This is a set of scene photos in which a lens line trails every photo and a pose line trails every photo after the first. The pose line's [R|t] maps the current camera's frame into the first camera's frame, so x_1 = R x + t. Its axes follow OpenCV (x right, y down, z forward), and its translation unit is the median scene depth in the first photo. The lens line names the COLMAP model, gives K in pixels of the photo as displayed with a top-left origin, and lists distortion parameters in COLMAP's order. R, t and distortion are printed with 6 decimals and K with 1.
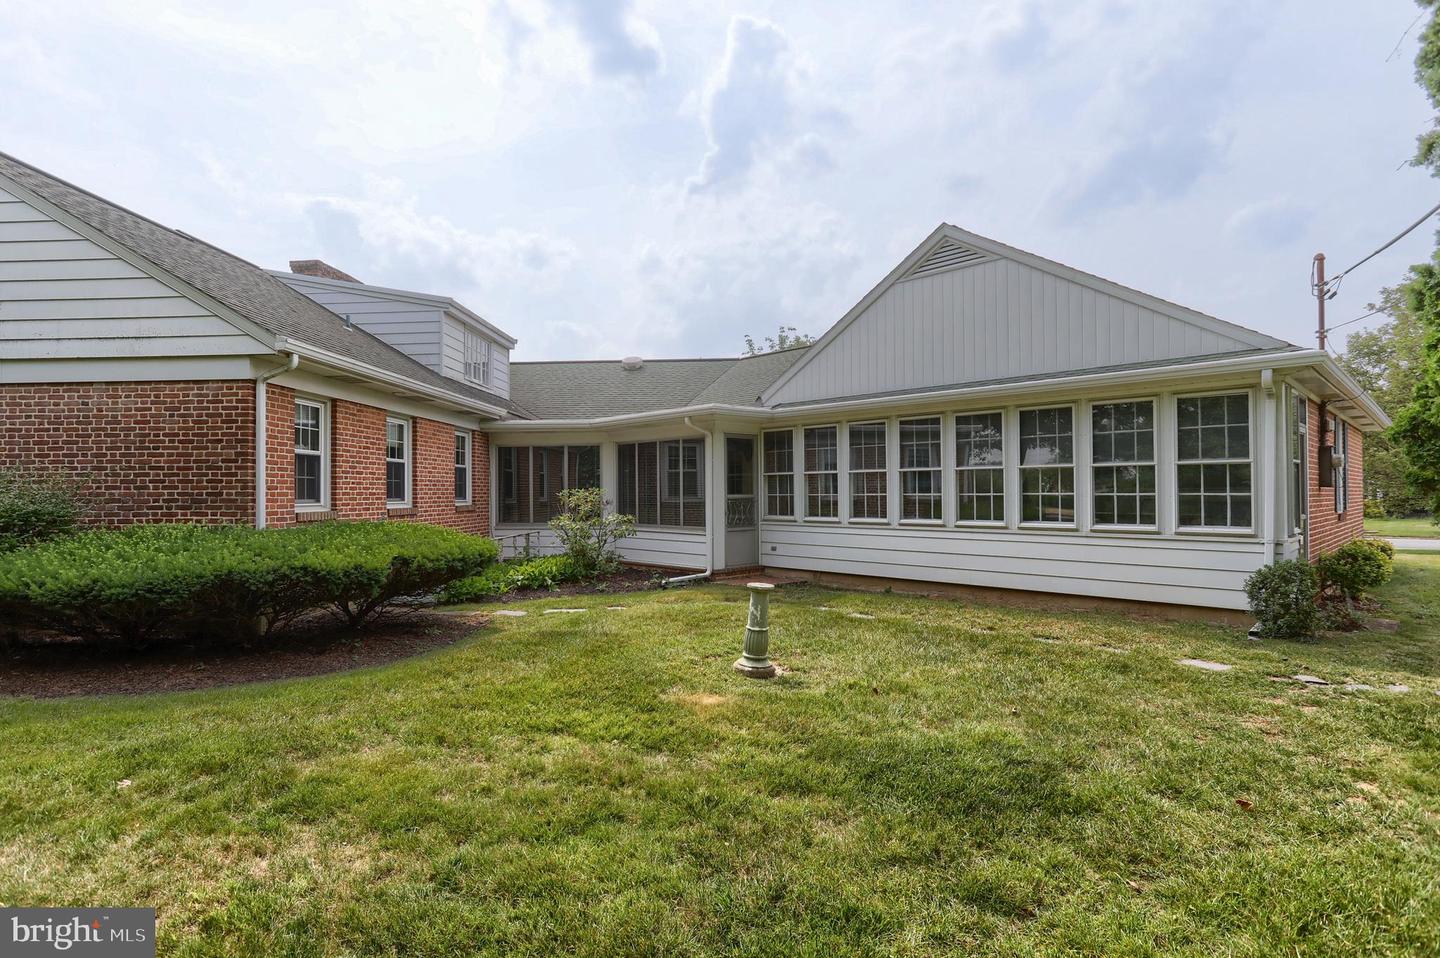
lens RADIAL K [[719.5, 0, 731.8], [0, 719.5, 477.9], [0, 0, 1]] dist [-0.041079, 0.031450]
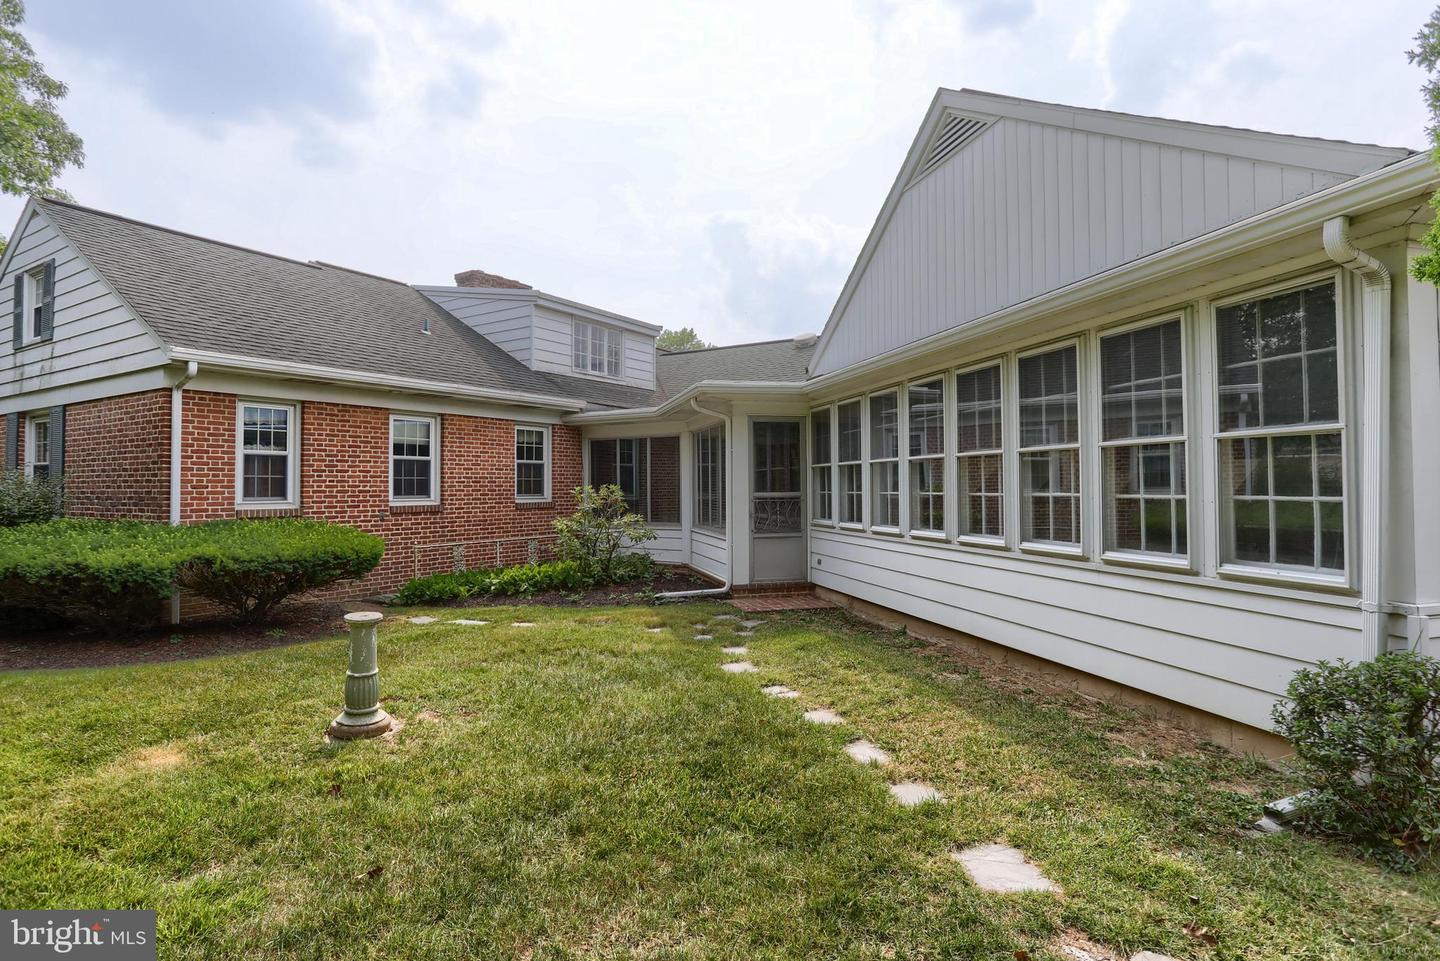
lens RADIAL K [[758.2, 0, 721.2], [0, 758.2, 462.6], [0, 0, 1]] dist [-0.038985, 0.000492]
pose [[0.882479, -0.016046, -0.470078, 0.444142], [0.011718, 0.999858, -0.012131, 0.000076], [0.470205, 0.005197, 0.882542, 0.287879]]
